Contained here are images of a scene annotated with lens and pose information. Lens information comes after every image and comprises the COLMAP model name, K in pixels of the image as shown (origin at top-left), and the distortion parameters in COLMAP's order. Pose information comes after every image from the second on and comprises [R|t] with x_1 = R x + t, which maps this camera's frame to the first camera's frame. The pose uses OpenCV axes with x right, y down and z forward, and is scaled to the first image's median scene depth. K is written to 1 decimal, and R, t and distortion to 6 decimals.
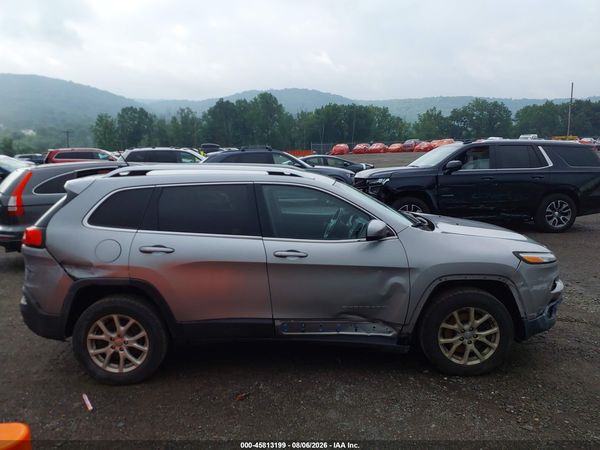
lens RADIAL K [[482.6, 0, 300.0], [0, 482.6, 225.0], [0, 0, 1]] dist [0.085355, -0.111501]
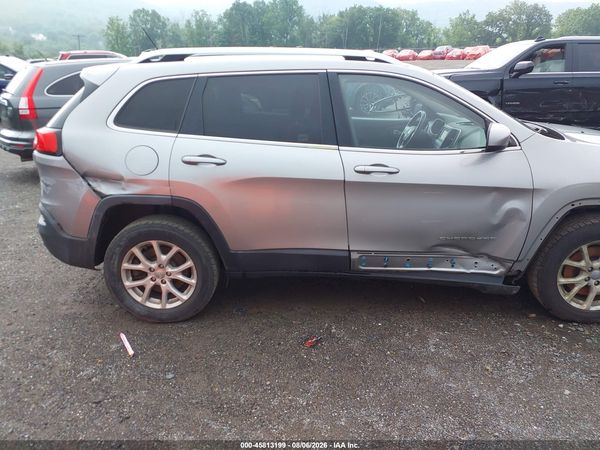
lens RADIAL K [[482.6, 0, 300.0], [0, 482.6, 225.0], [0, 0, 1]] dist [0.085355, -0.111501]
pose [[0.999301, 0.018168, -0.032674, -0.109547], [-0.012209, 0.984650, 0.174112, 0.014768], [0.035336, -0.173591, 0.984184, 0.217183]]
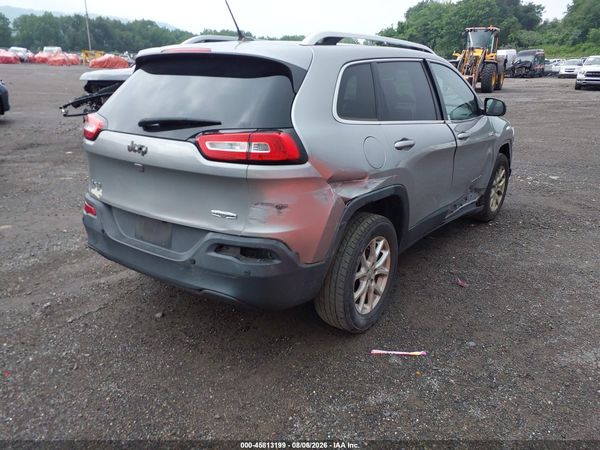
lens RADIAL K [[482.6, 0, 300.0], [0, 482.6, 225.0], [0, 0, 1]] dist [0.085355, -0.111501]
pose [[0.580535, -0.224305, 0.782730, -1.001672], [0.096856, 0.973505, 0.207138, -0.000934], [-0.808454, -0.044439, 0.586879, 0.645811]]
